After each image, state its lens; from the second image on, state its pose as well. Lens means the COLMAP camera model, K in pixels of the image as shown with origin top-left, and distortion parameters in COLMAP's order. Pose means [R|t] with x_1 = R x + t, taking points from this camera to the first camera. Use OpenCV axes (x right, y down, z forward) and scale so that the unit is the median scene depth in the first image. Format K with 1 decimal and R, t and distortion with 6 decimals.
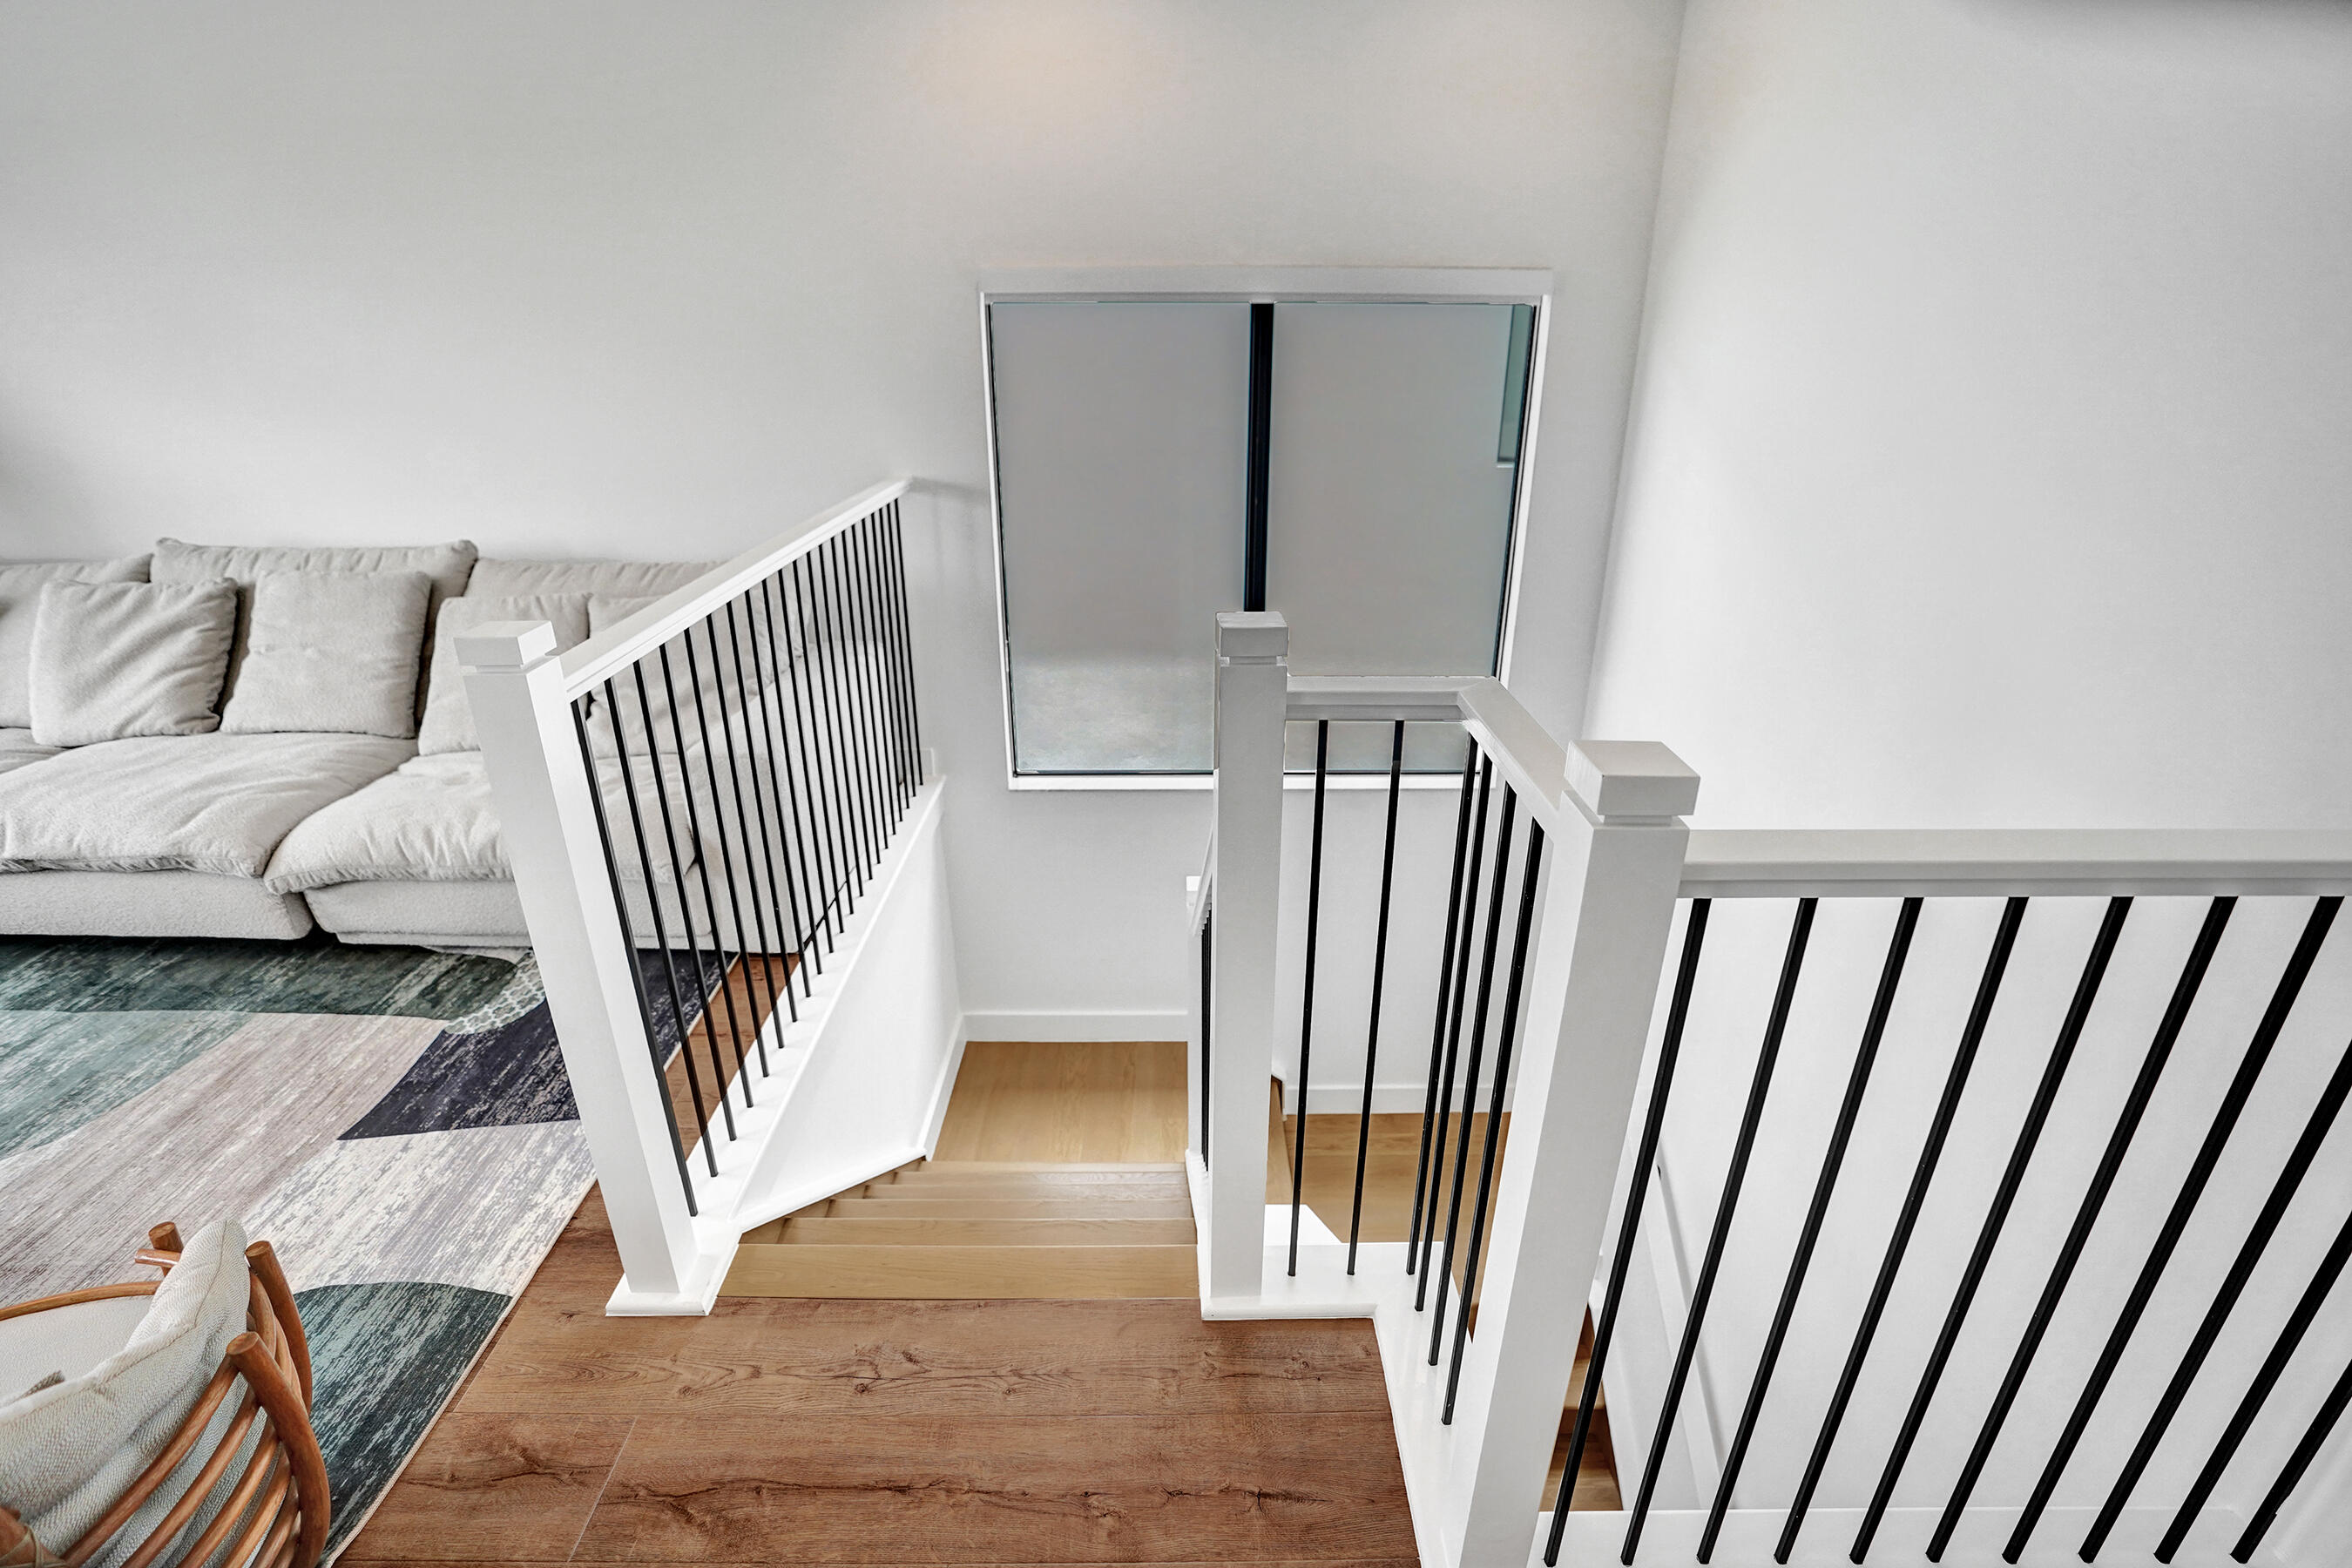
lens RADIAL K [[1111.9, 0, 1156.1], [0, 1111.9, 754.5], [0, 0, 1]] dist [-0.067475, 0.026704]
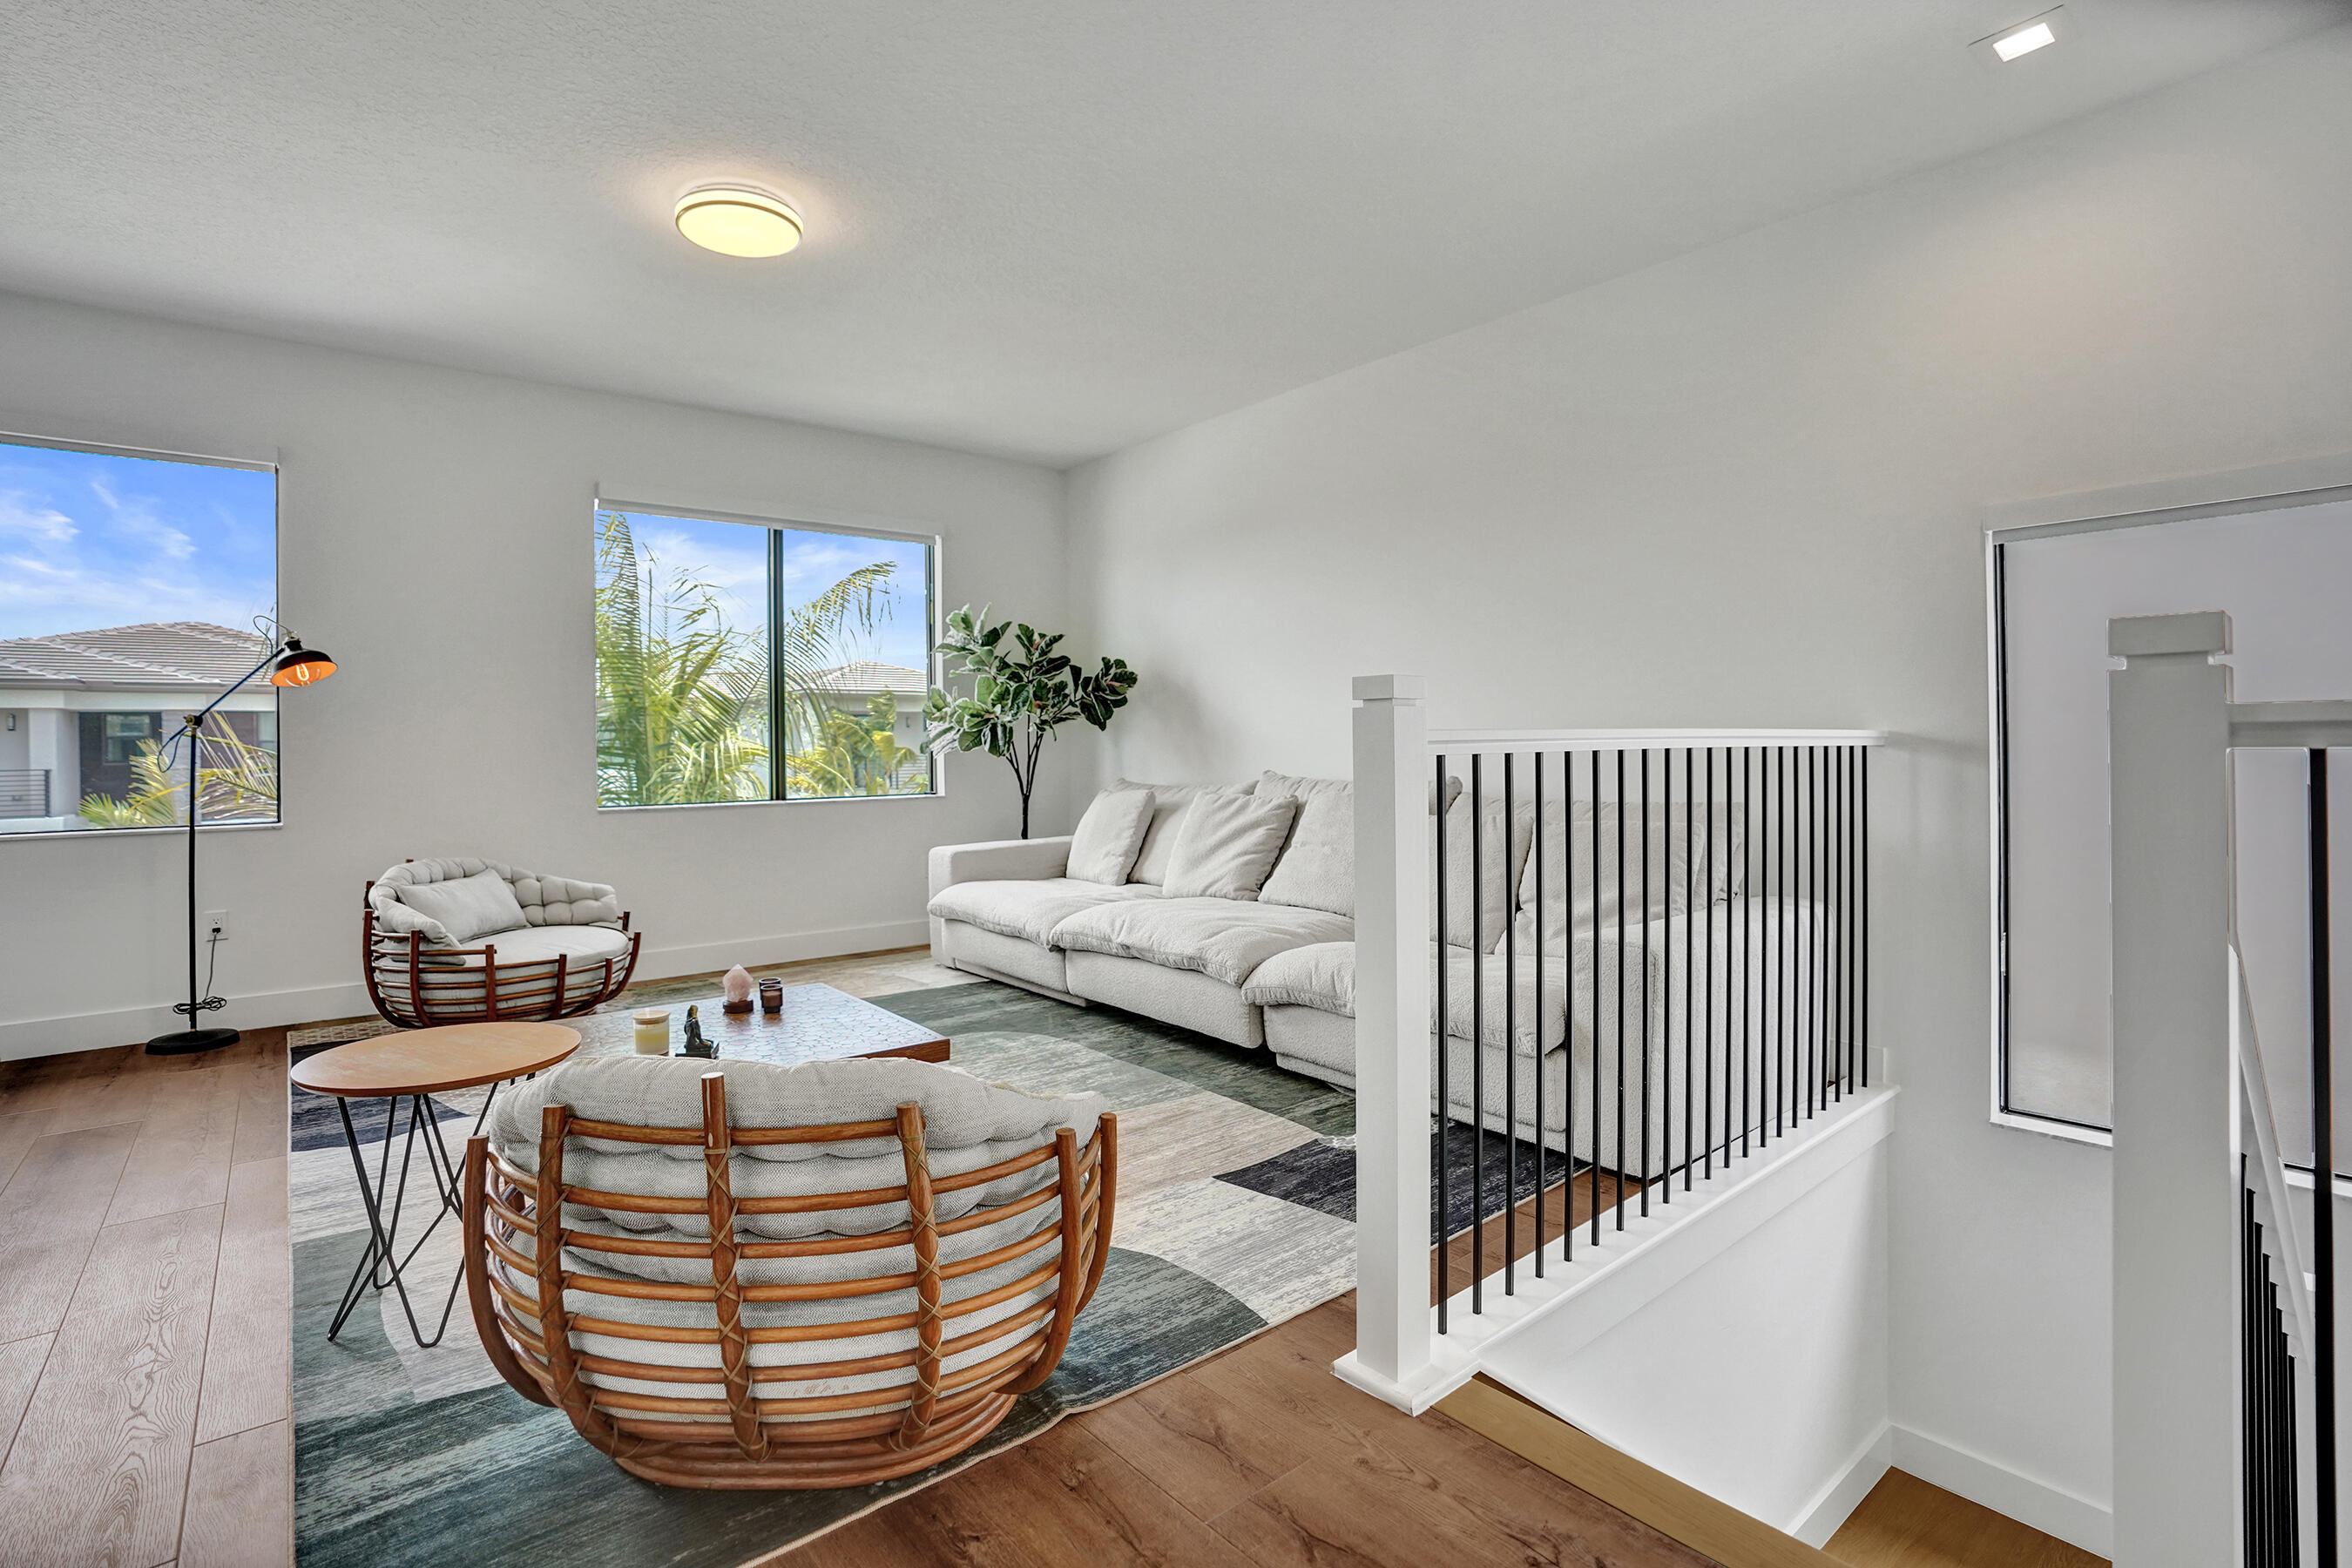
lens RADIAL K [[1111.9, 0, 1156.1], [0, 1111.9, 754.5], [0, 0, 1]] dist [-0.067475, 0.026704]
pose [[0.629064, 0.003376, -0.777347, 0.121597], [-0.294342, 0.926567, -0.234170, 0.196551], [0.719473, 0.376113, 0.583864, 0.059928]]
